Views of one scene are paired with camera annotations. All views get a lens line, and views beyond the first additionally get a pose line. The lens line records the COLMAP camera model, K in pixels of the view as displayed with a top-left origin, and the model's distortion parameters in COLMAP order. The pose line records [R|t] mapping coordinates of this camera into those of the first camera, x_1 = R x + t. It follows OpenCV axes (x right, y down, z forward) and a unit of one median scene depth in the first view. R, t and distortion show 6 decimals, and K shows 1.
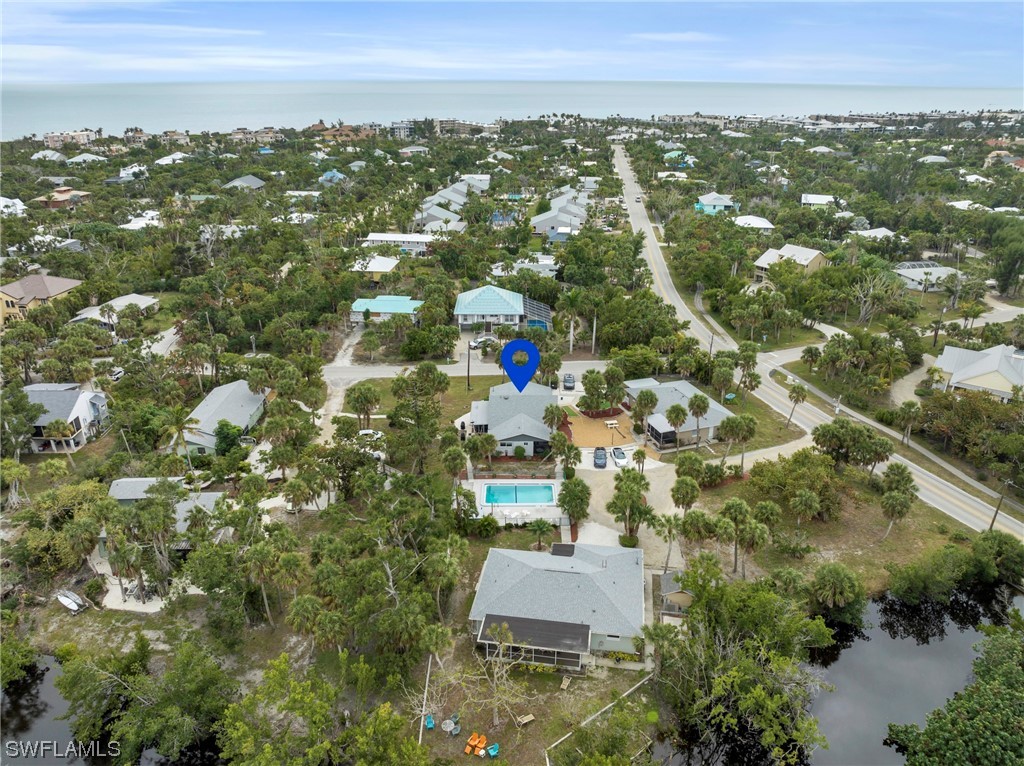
lens RADIAL K [[739.2, 0, 512.0], [0, 739.2, 383.0], [0, 0, 1]] dist [-0.036249, 0.004393]
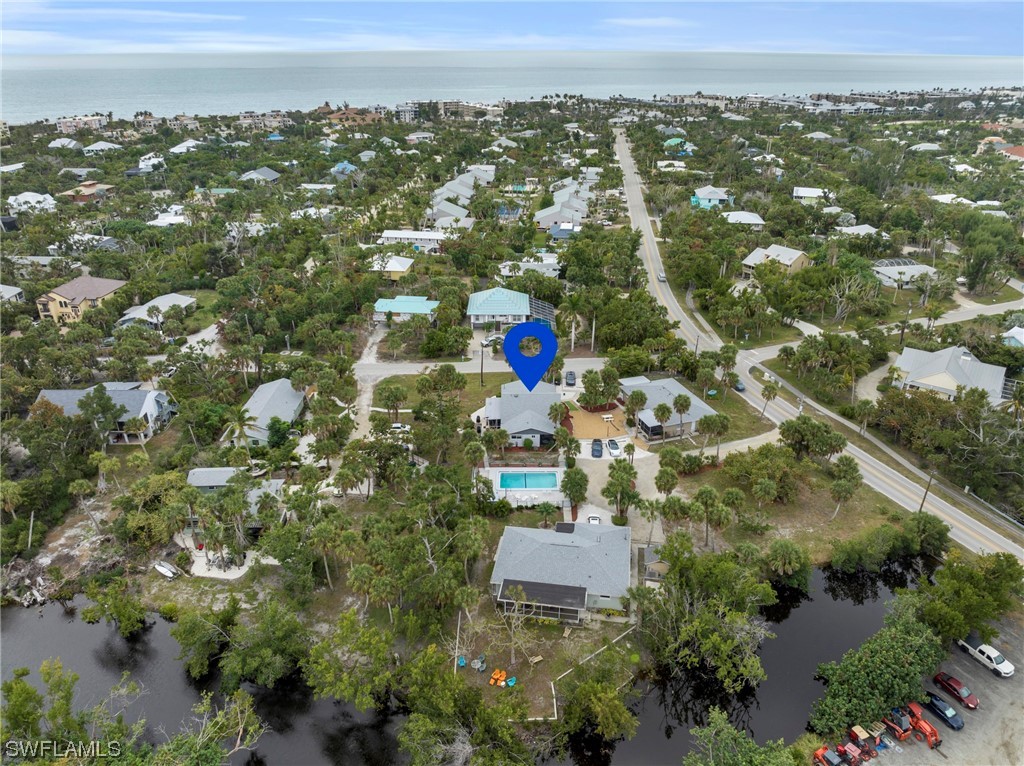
lens RADIAL K [[739.2, 0, 512.0], [0, 739.2, 383.0], [0, 0, 1]] dist [-0.036249, 0.004393]
pose [[0.999996, -0.000213, -0.002762, -0.008027], [0.000310, 0.999383, 0.035122, -0.029104], [0.002753, -0.035122, 0.999379, -0.110055]]
